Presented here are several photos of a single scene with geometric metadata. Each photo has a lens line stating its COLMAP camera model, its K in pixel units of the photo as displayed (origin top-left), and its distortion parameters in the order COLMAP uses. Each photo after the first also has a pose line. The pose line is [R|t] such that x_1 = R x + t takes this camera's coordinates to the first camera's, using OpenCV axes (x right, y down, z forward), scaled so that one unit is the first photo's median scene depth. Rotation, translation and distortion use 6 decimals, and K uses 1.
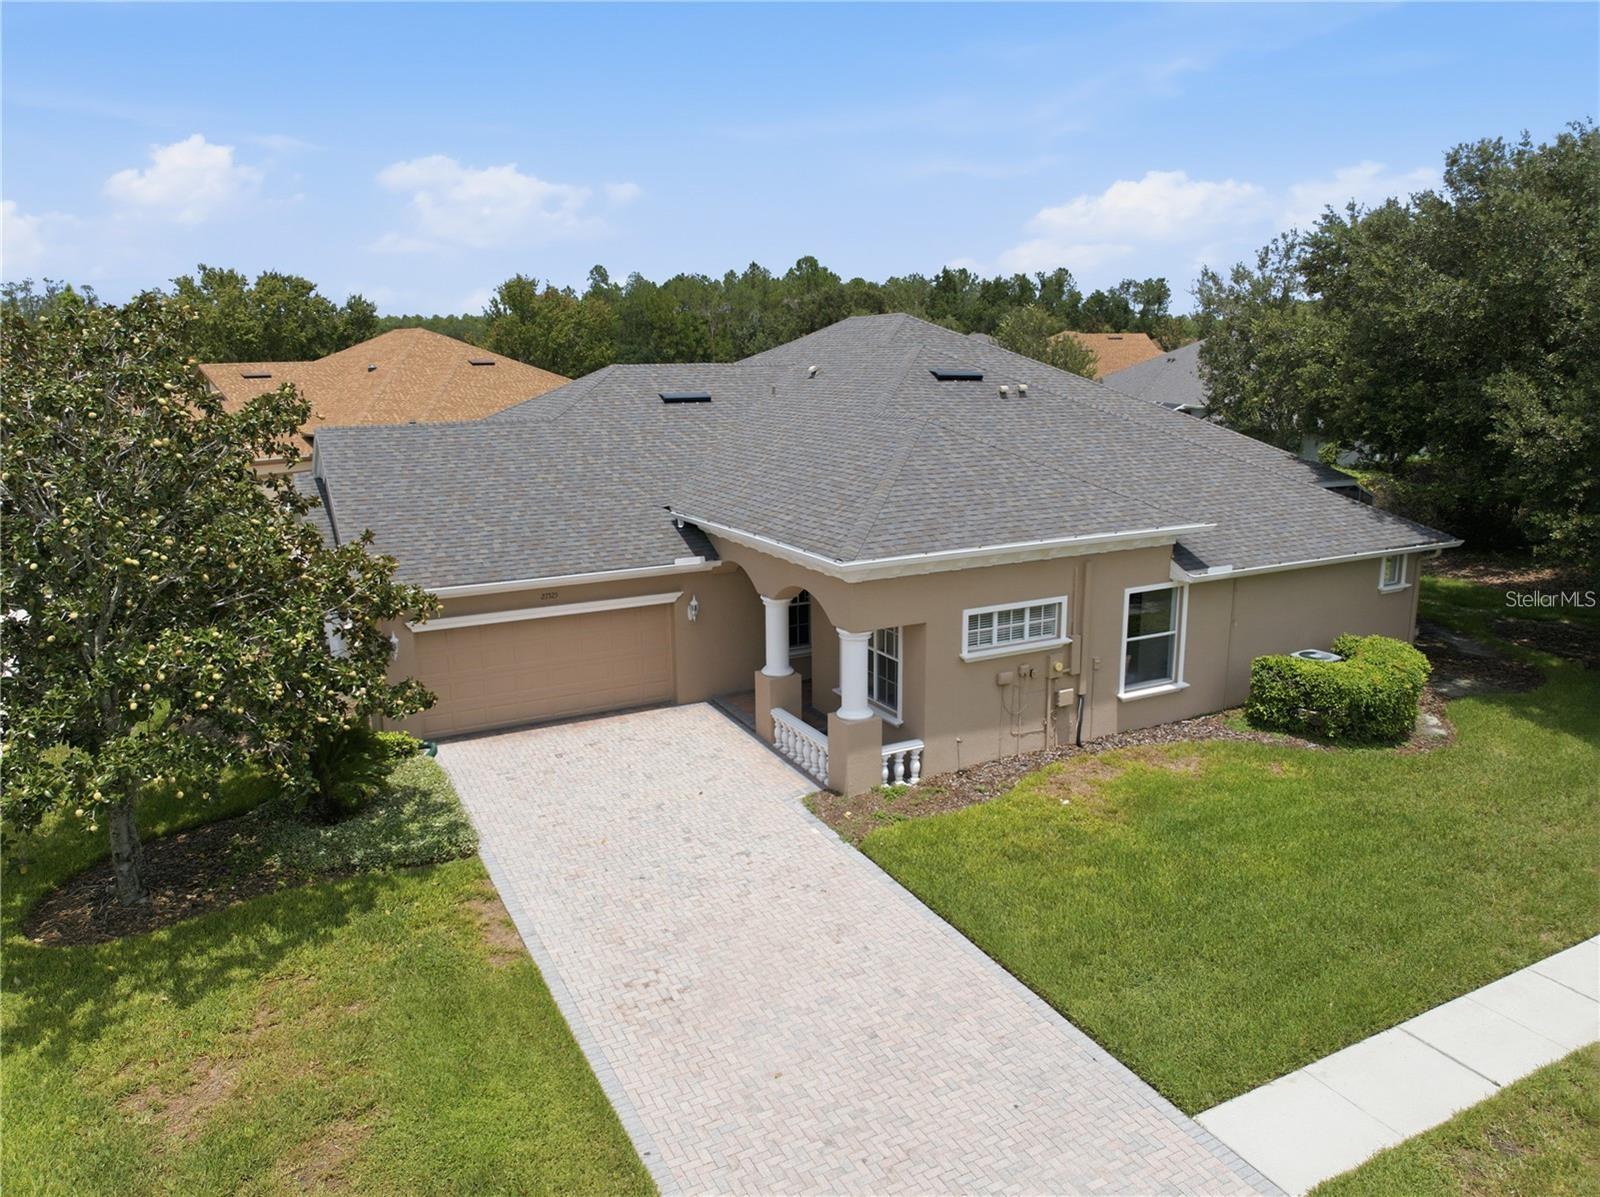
lens RADIAL K [[1123.7, 0, 800.0], [0, 1123.7, 598.5], [0, 0, 1]] dist [-0.047397, 0.016705]
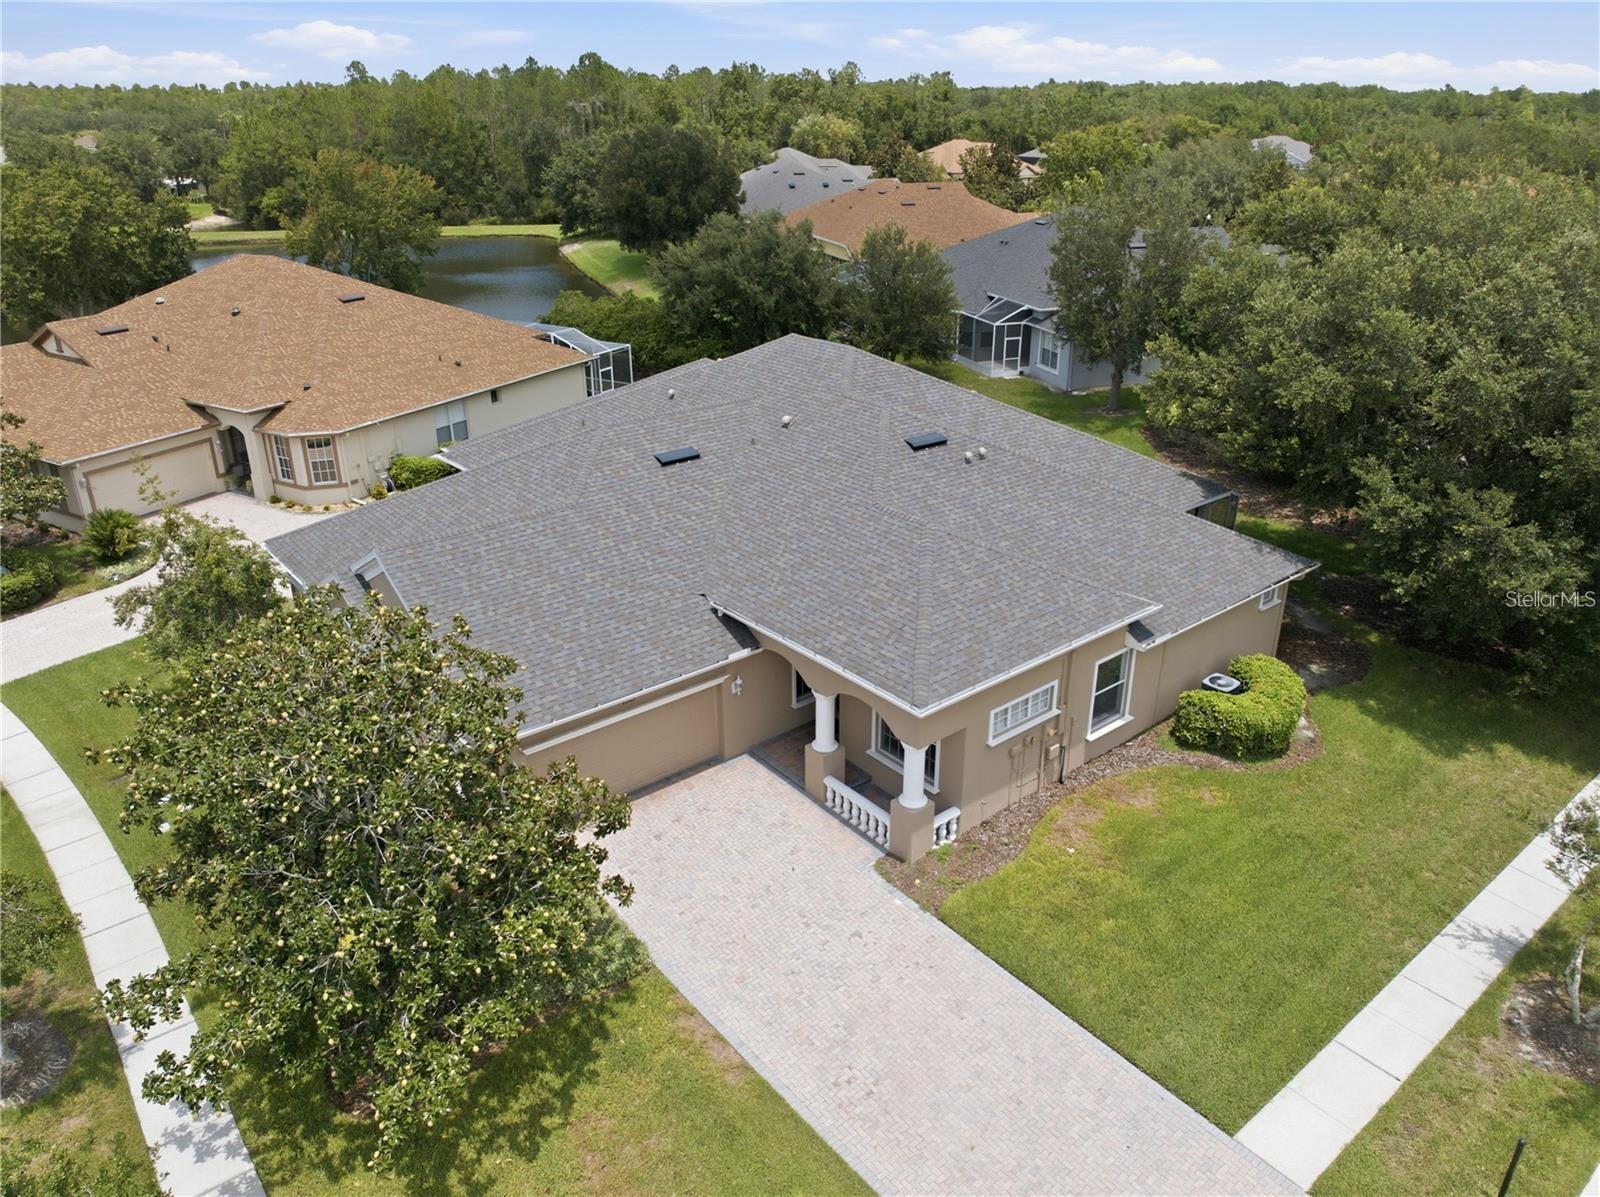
lens RADIAL K [[1123.7, 0, 800.0], [0, 1123.7, 598.5], [0, 0, 1]] dist [-0.047397, 0.016705]
pose [[0.979435, -0.079536, 0.185423, -0.279966], [0.041380, 0.978673, 0.201215, -0.363950], [-0.197472, -0.189404, 0.961837, -0.149293]]
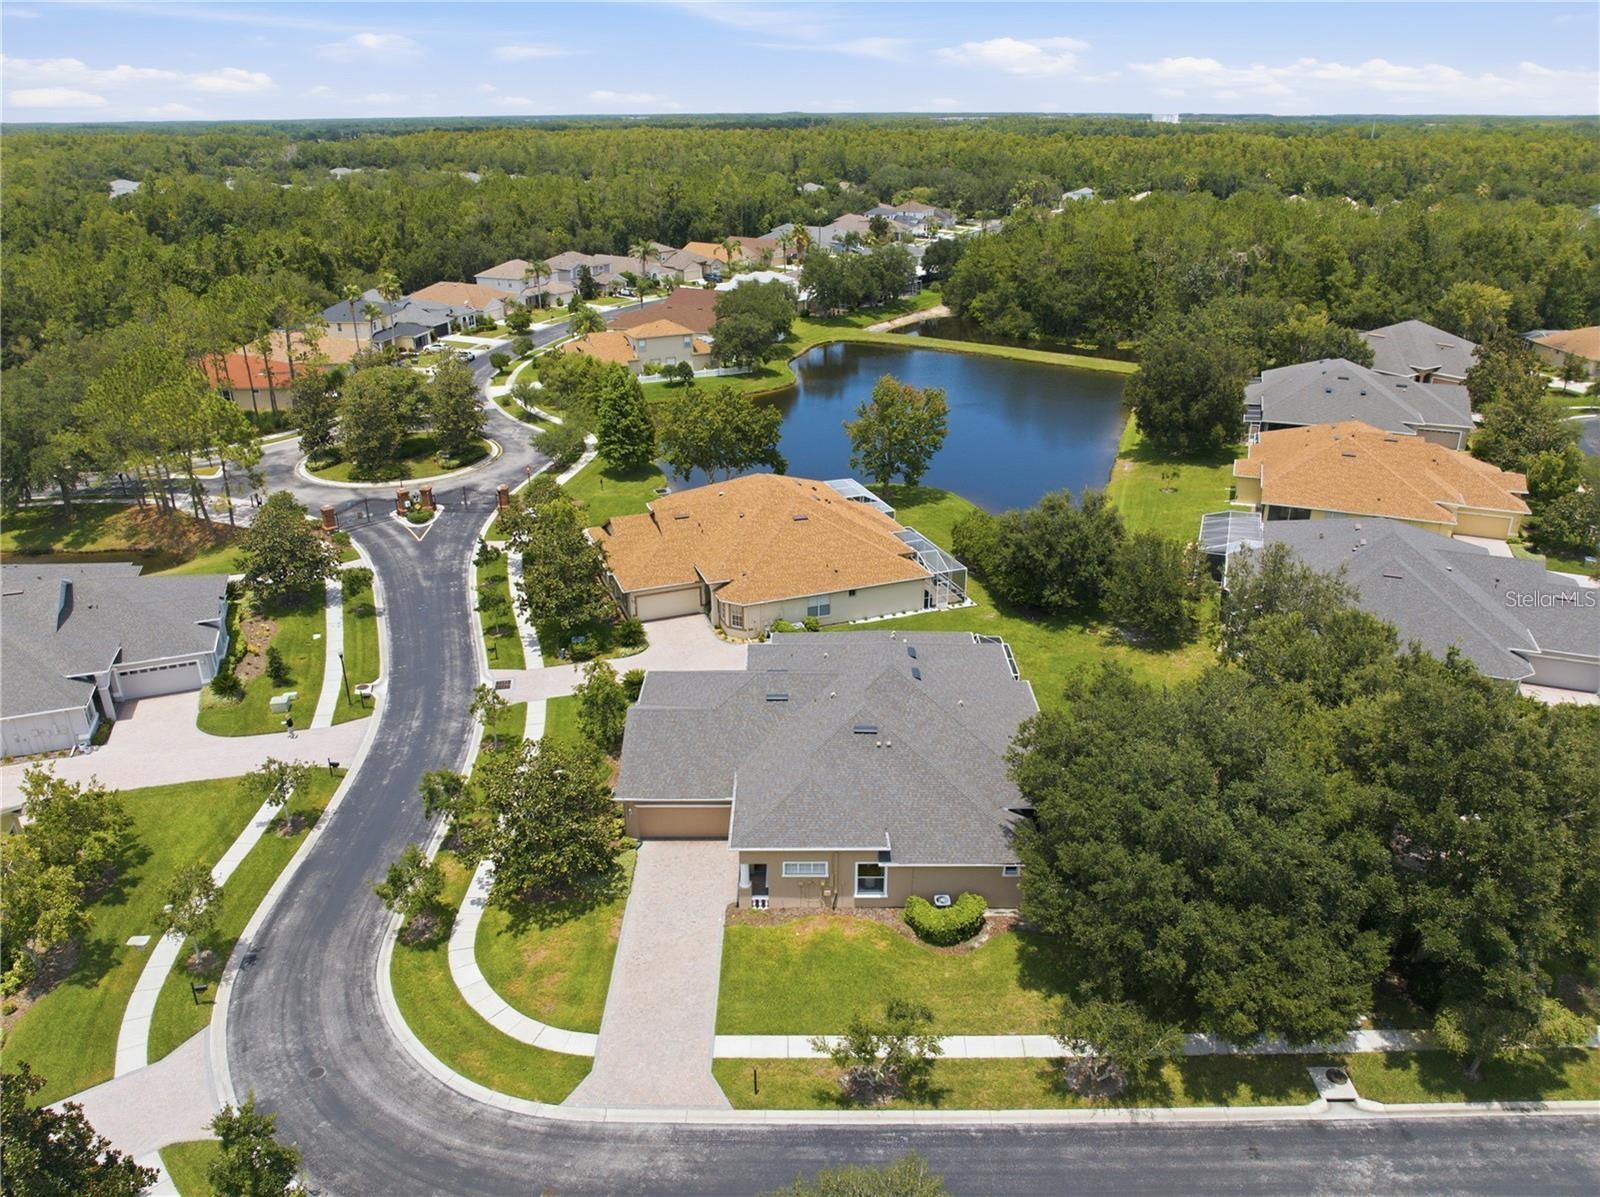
lens RADIAL K [[1123.7, 0, 800.0], [0, 1123.7, 598.5], [0, 0, 1]] dist [-0.047397, 0.016705]
pose [[0.885742, 0.189946, -0.423535, 1.247175], [-0.104507, 0.970619, 0.216744, -1.250864], [0.452261, -0.147717, 0.879568, -1.406330]]
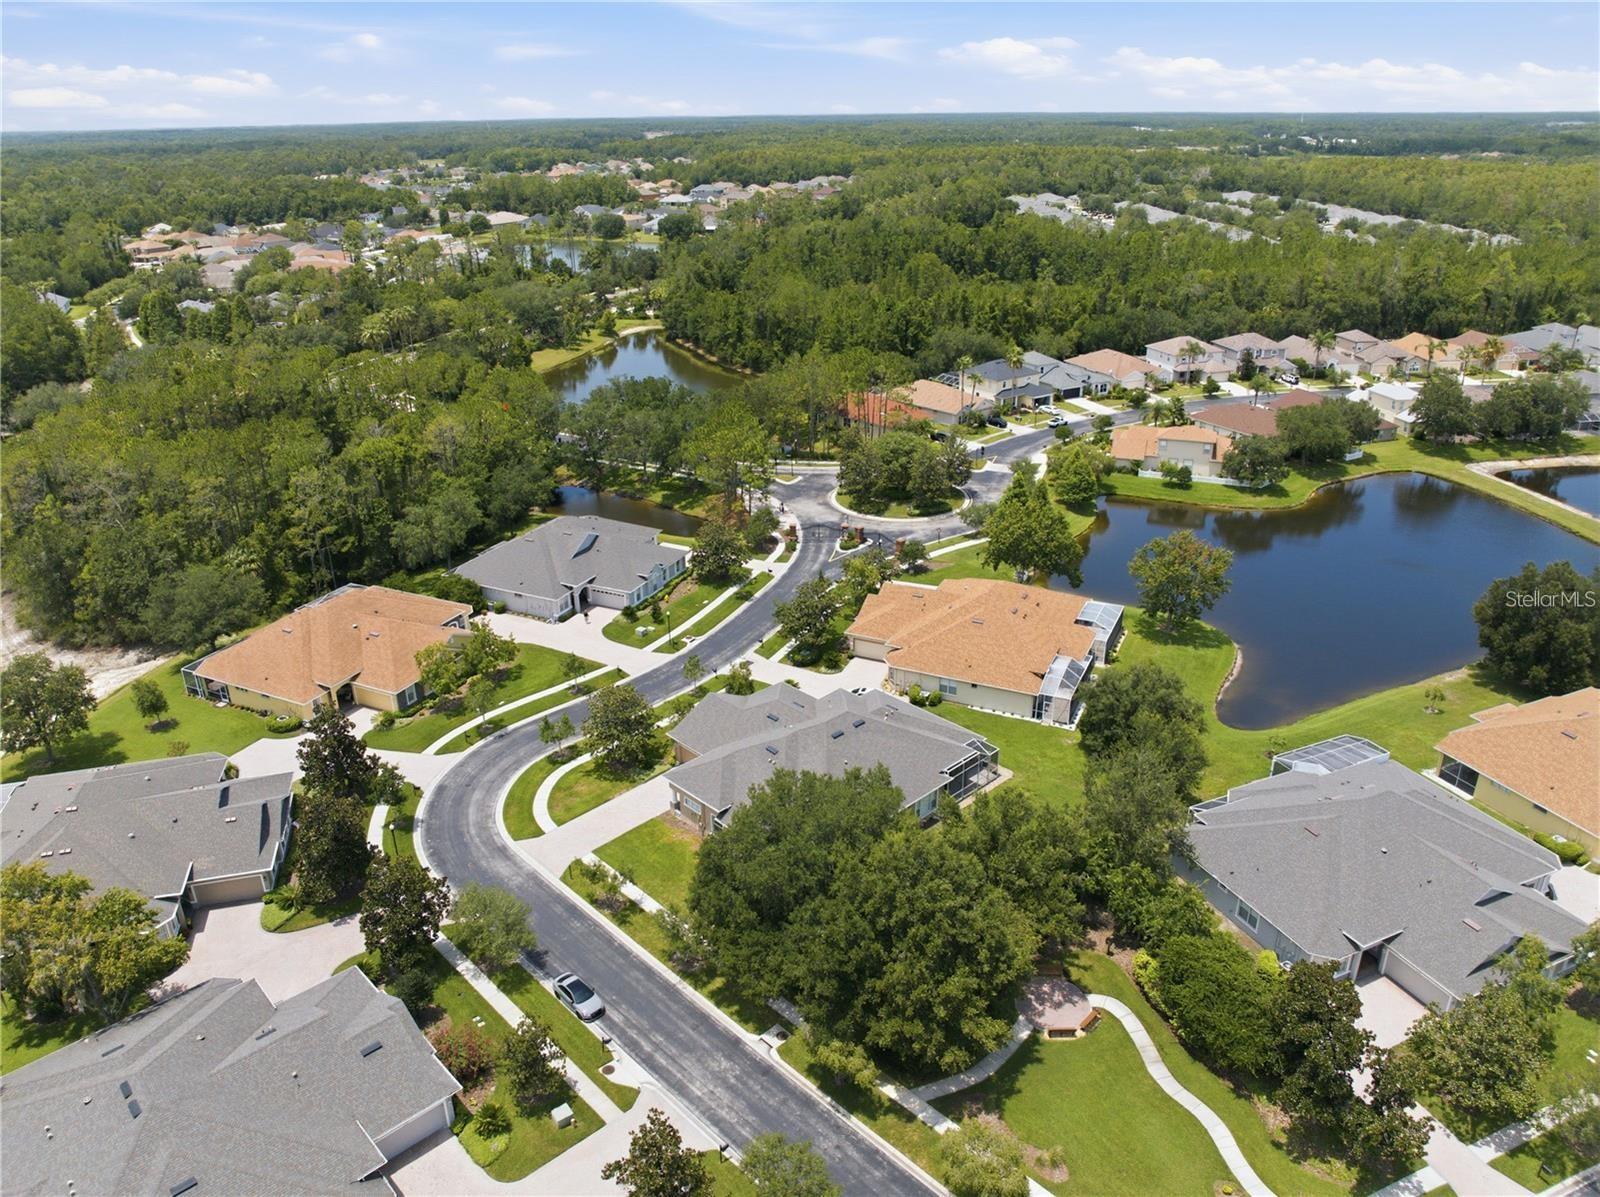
lens RADIAL K [[1123.7, 0, 800.0], [0, 1123.7, 598.5], [0, 0, 1]] dist [-0.047397, 0.016705]
pose [[0.280132, 0.388393, -0.877882, 4.347179], [-0.197313, 0.918267, 0.343298, -2.623947], [0.939465, 0.077049, 0.333871, -0.283242]]
